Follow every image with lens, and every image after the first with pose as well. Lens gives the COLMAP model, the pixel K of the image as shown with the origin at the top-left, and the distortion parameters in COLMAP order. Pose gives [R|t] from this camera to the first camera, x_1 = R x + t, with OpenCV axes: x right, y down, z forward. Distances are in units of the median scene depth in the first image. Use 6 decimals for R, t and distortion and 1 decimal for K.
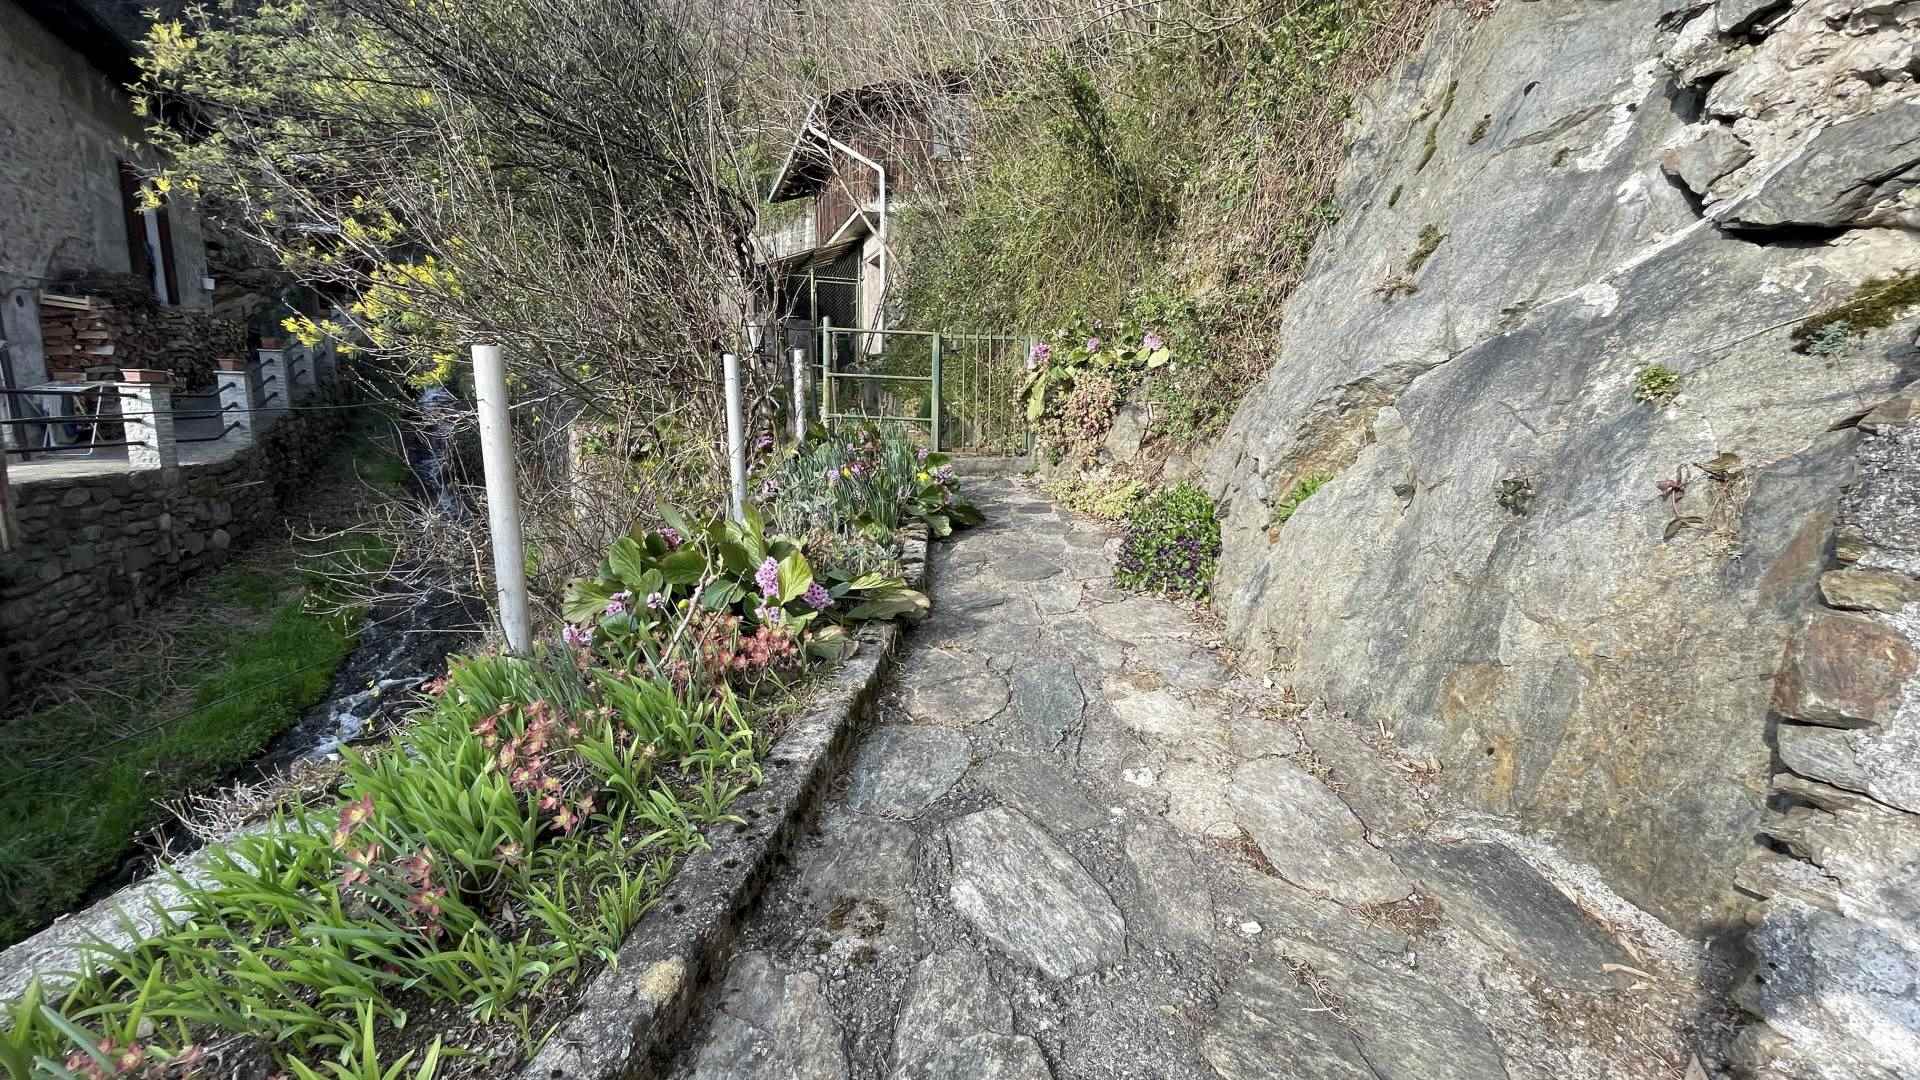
lens RADIAL K [[775.5, 0, 956.9], [0, 775.5, 533.7], [0, 0, 1]] dist [-0.005019, 0.000821]
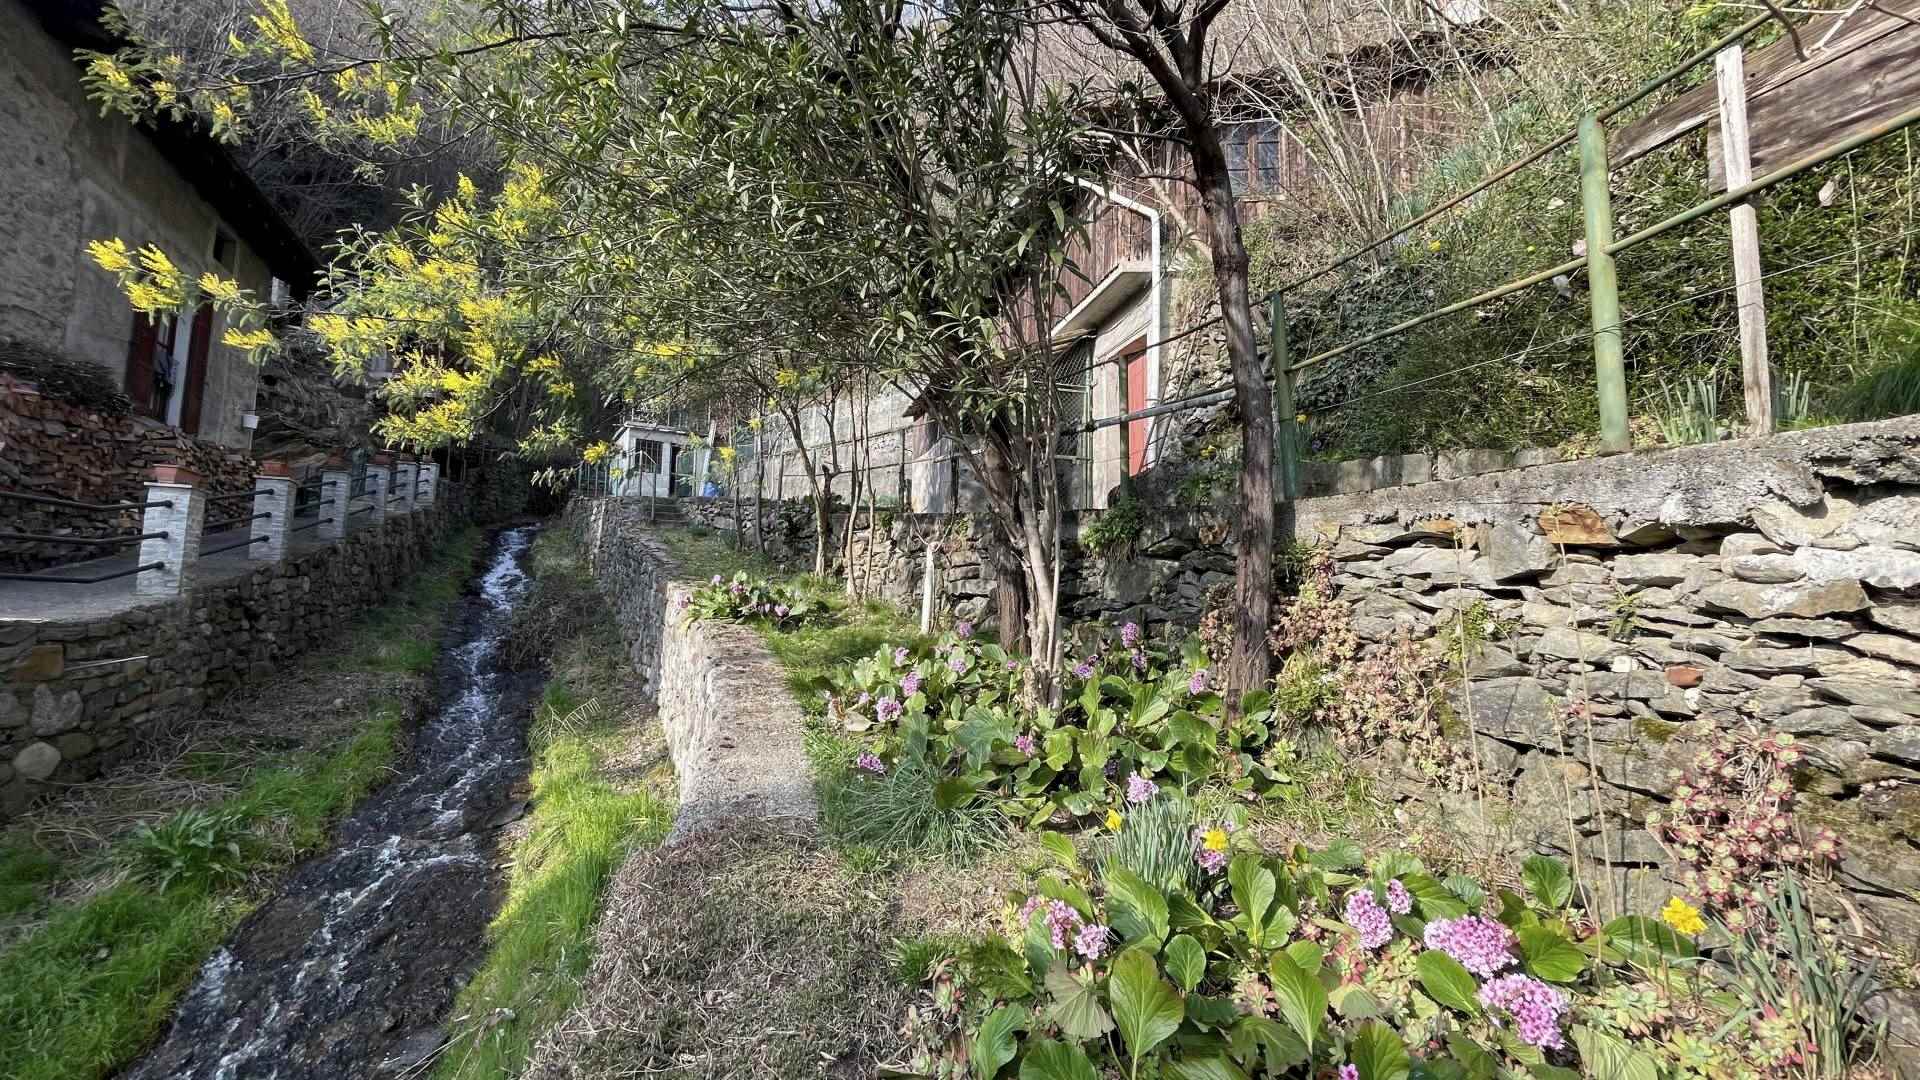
lens RADIAL K [[775.5, 0, 961.4], [0, 775.5, 535.8], [0, 0, 1]] dist [-0.005019, 0.000821]
pose [[0.997231, -0.002696, -0.074311, -0.514337], [-0.016748, 0.965523, -0.259780, -0.031444], [0.072450, 0.260305, 0.962804, 0.940718]]
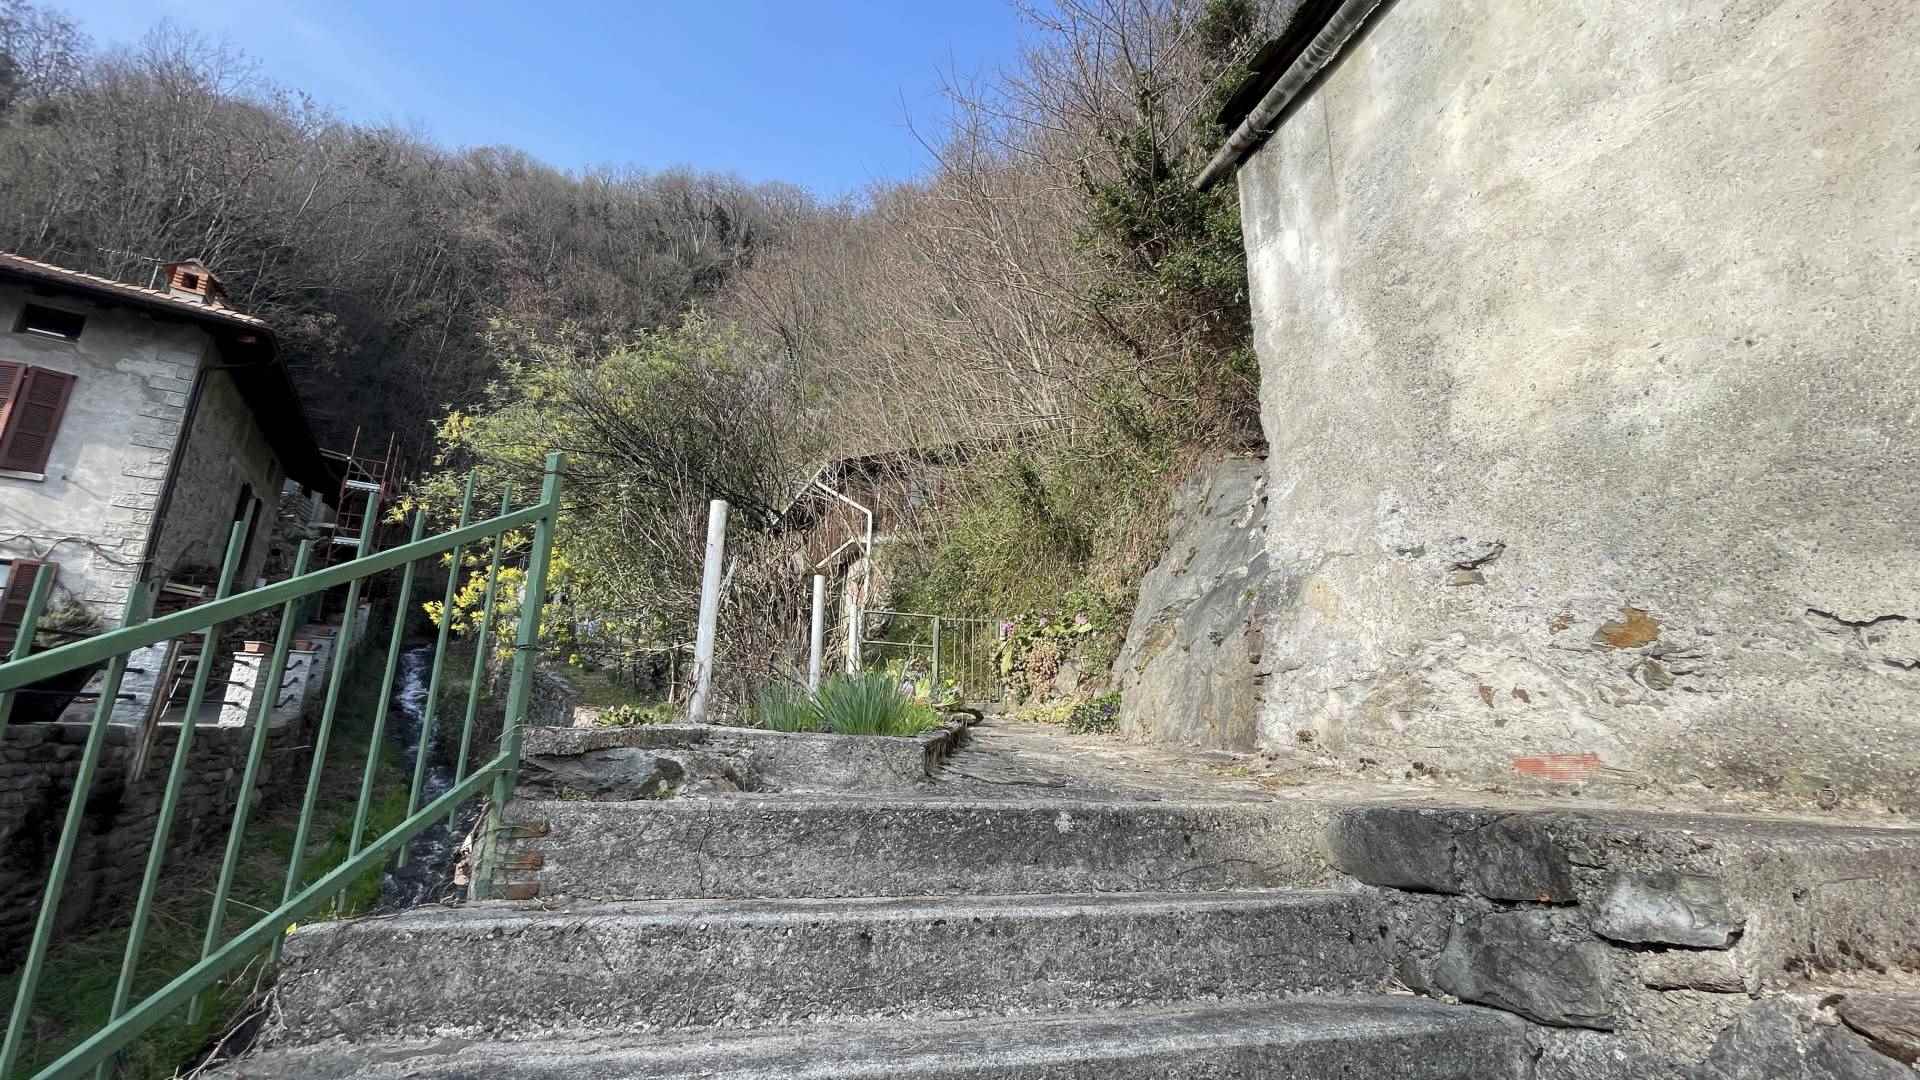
lens RADIAL K [[775.5, 0, 953.7], [0, 775.5, 526.0], [0, 0, 1]] dist [-0.005019, 0.000821]
pose [[0.997164, 0.031916, 0.068156, -0.105770], [-0.001073, 0.911562, -0.411161, 0.200506], [-0.075251, 0.409921, 0.909011, -0.435018]]
